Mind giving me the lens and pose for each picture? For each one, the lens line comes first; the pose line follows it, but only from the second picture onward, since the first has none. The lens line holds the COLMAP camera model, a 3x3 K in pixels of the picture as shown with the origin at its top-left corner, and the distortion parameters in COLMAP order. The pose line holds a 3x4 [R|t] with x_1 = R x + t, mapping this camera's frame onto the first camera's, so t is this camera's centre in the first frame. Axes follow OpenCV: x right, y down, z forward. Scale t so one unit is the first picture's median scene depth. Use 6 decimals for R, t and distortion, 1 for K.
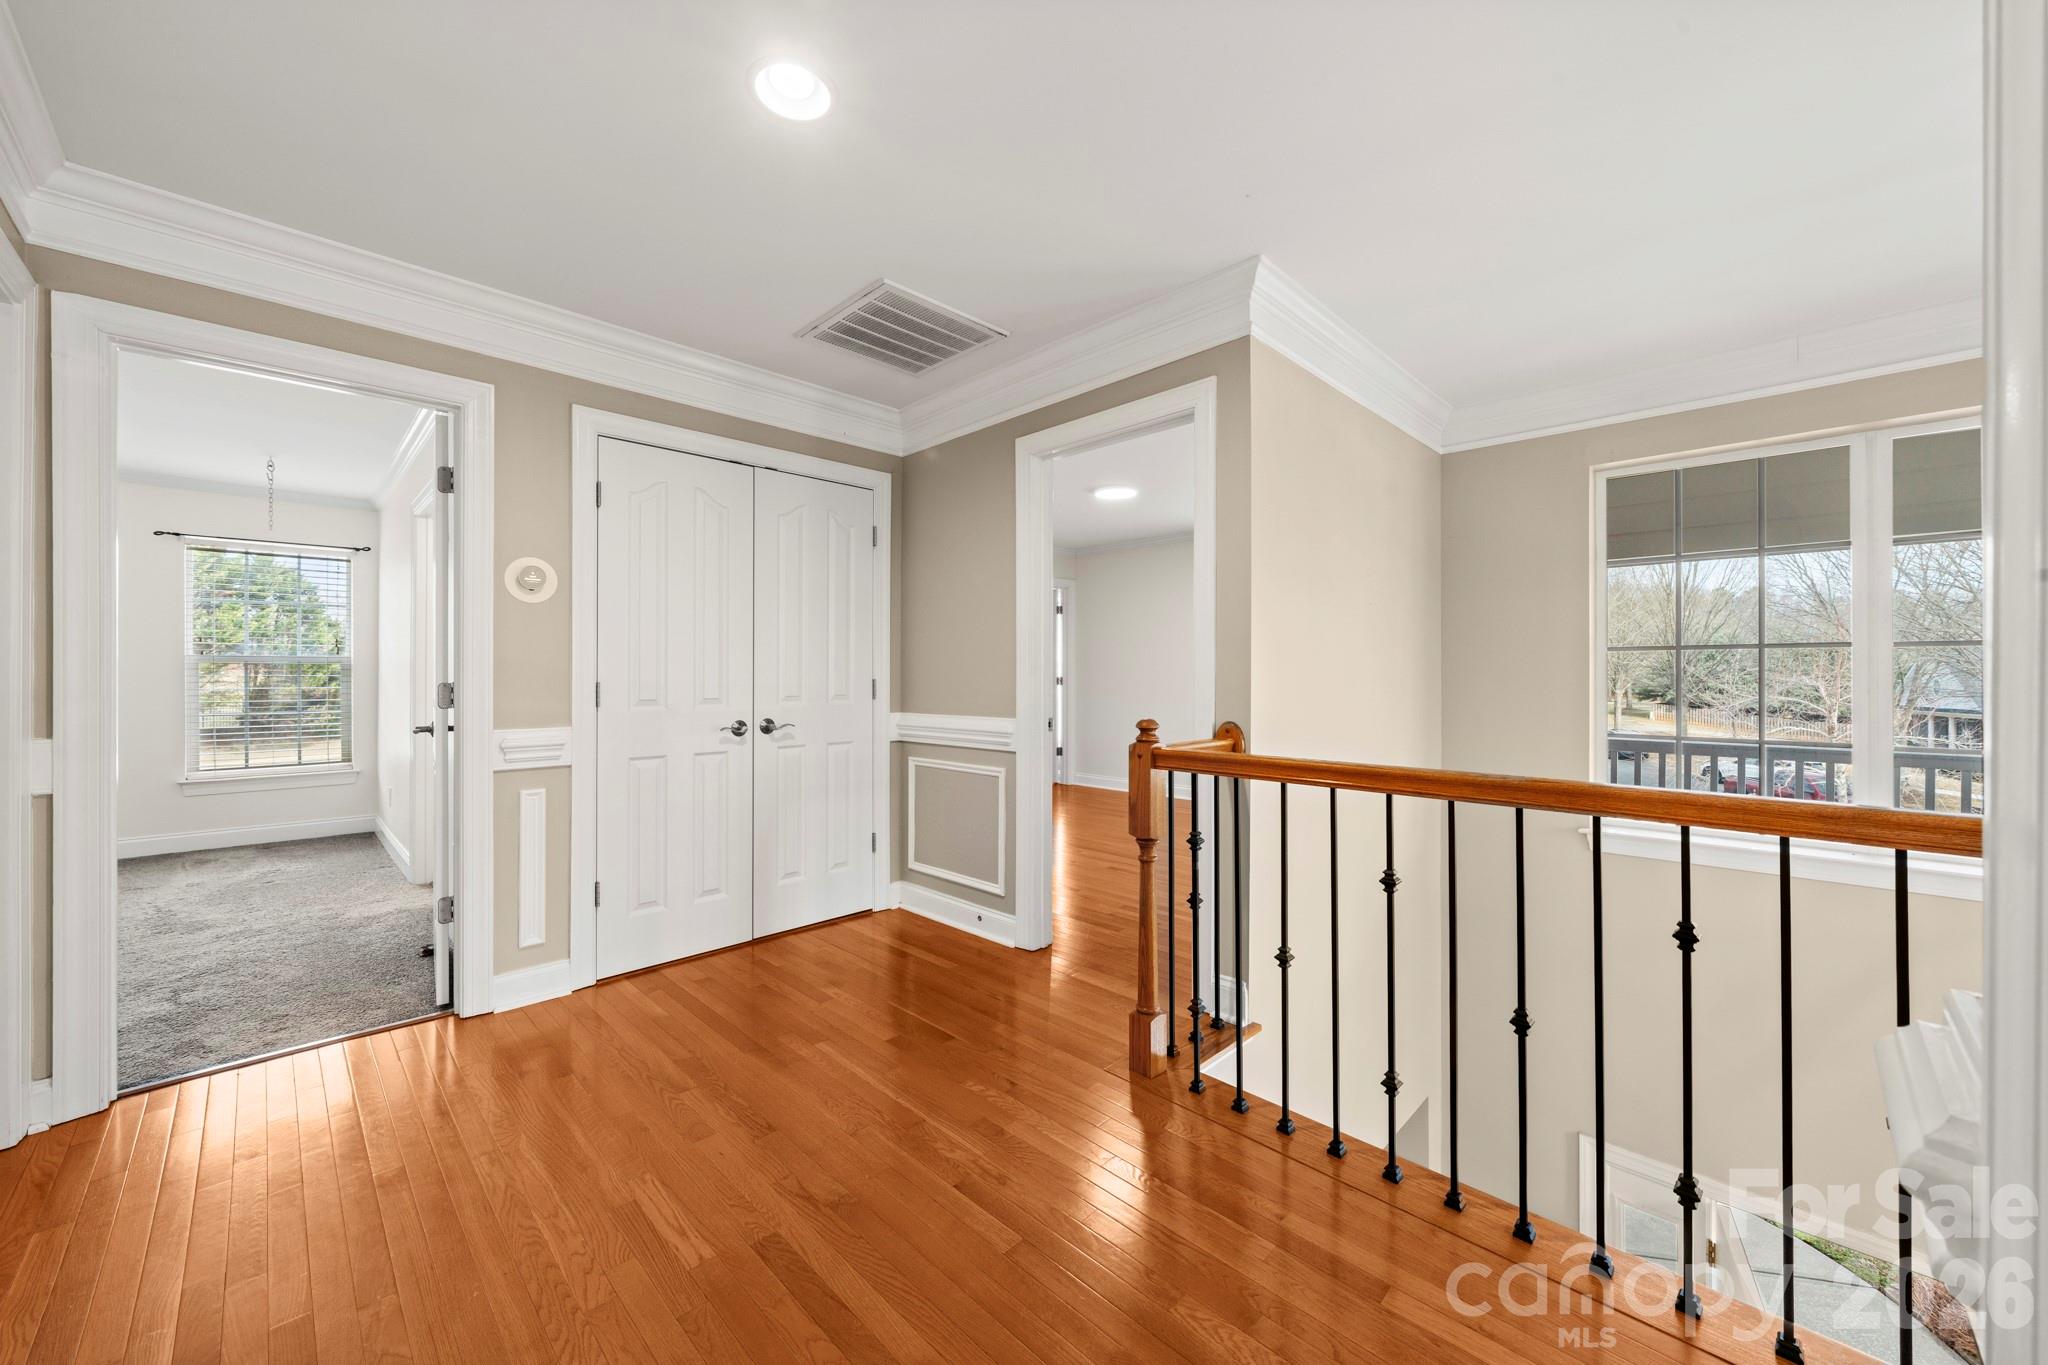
lens RADIAL K [[766.9, 0, 1024.7], [0, 766.9, 670.7], [0, 0, 1]] dist [0.000294, 0.000148]
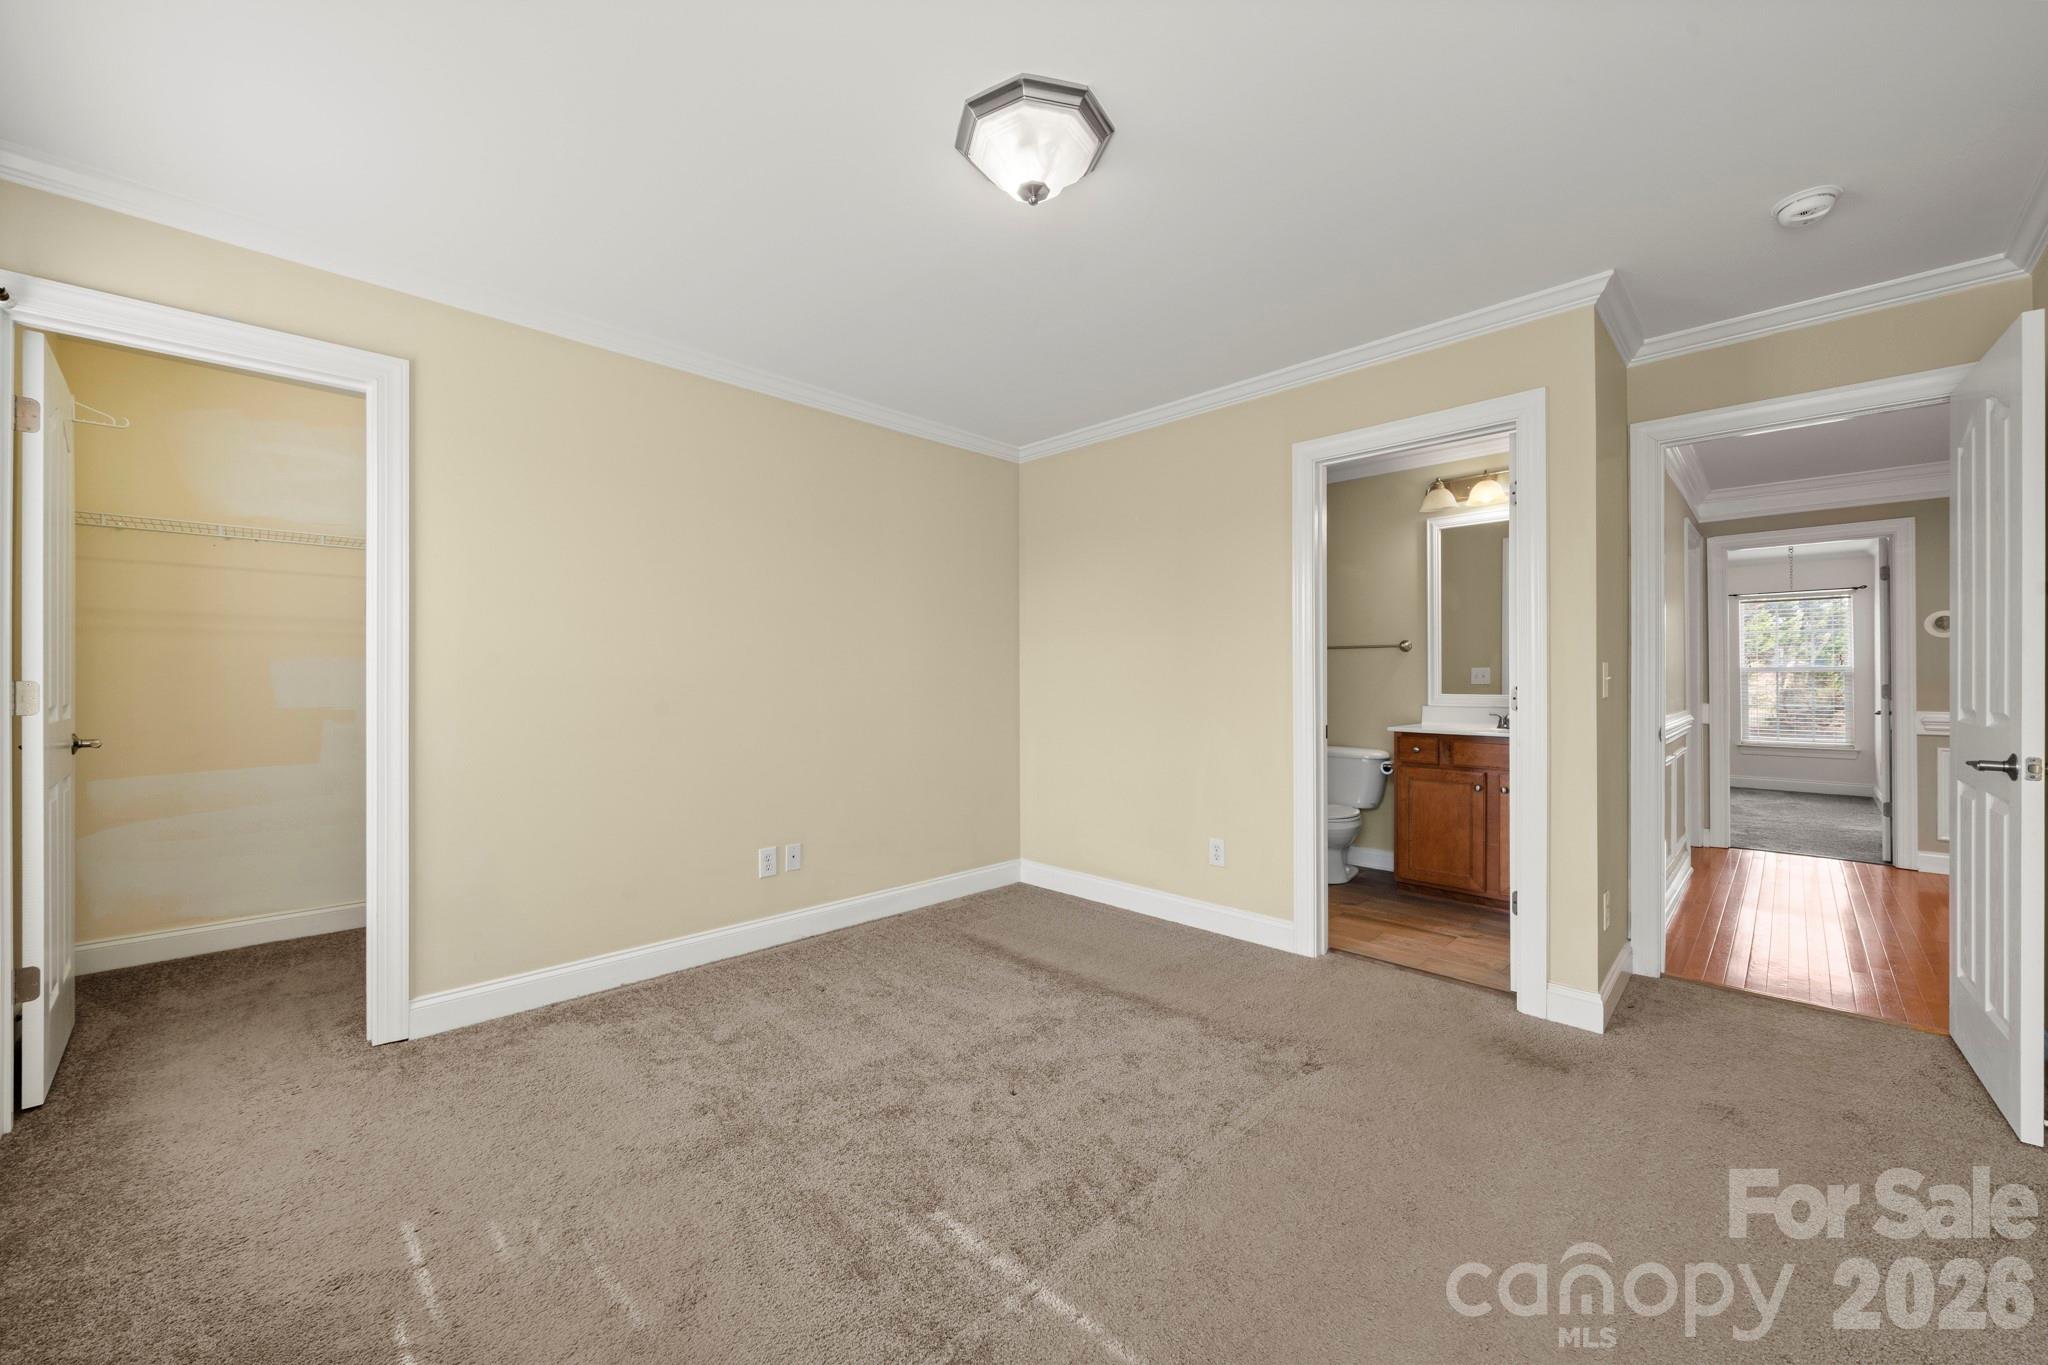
lens RADIAL K [[766.9, 0, 1024.7], [0, 766.9, 670.7], [0, 0, 1]] dist [0.000294, 0.000148]
pose [[0.004884, -0.008400, -0.999953, 0.609678], [0.002137, 0.999963, -0.008389, -0.003814], [0.999986, -0.002096, 0.004902, -0.608506]]
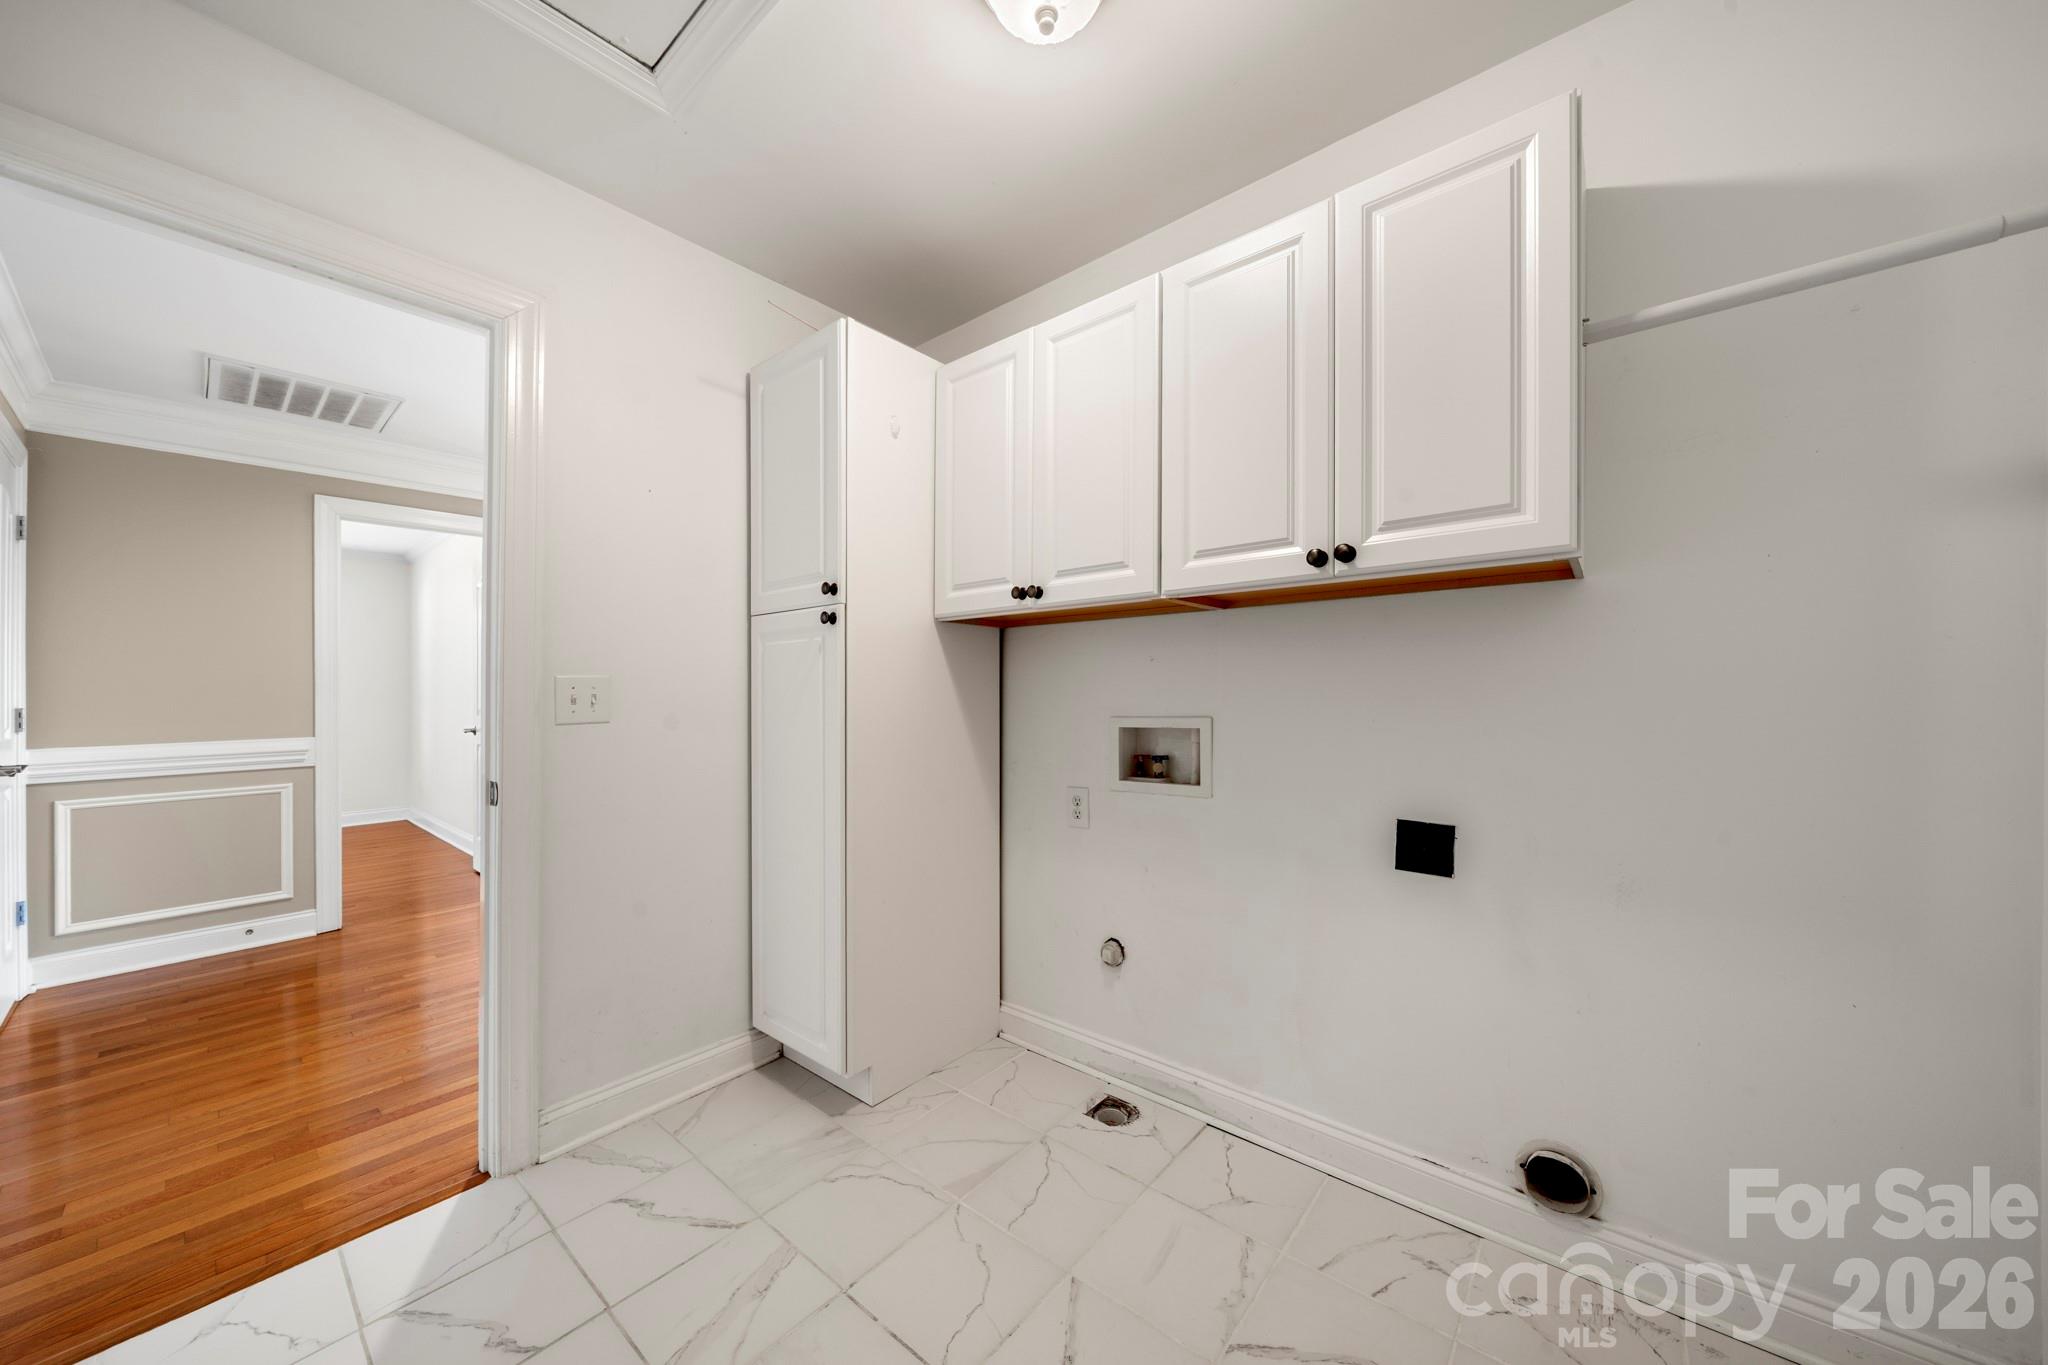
lens RADIAL K [[699.3, 0, 1024.0], [0, 699.3, 682.5], [0, 0, 1]] dist [-0.000183, -0.000030]
pose [[-0.102399, 0.016413, 0.994608, -1.172211], [0.008356, 0.999843, -0.015639, 0.006105], [-0.994708, 0.006709, -0.102520, 0.045155]]
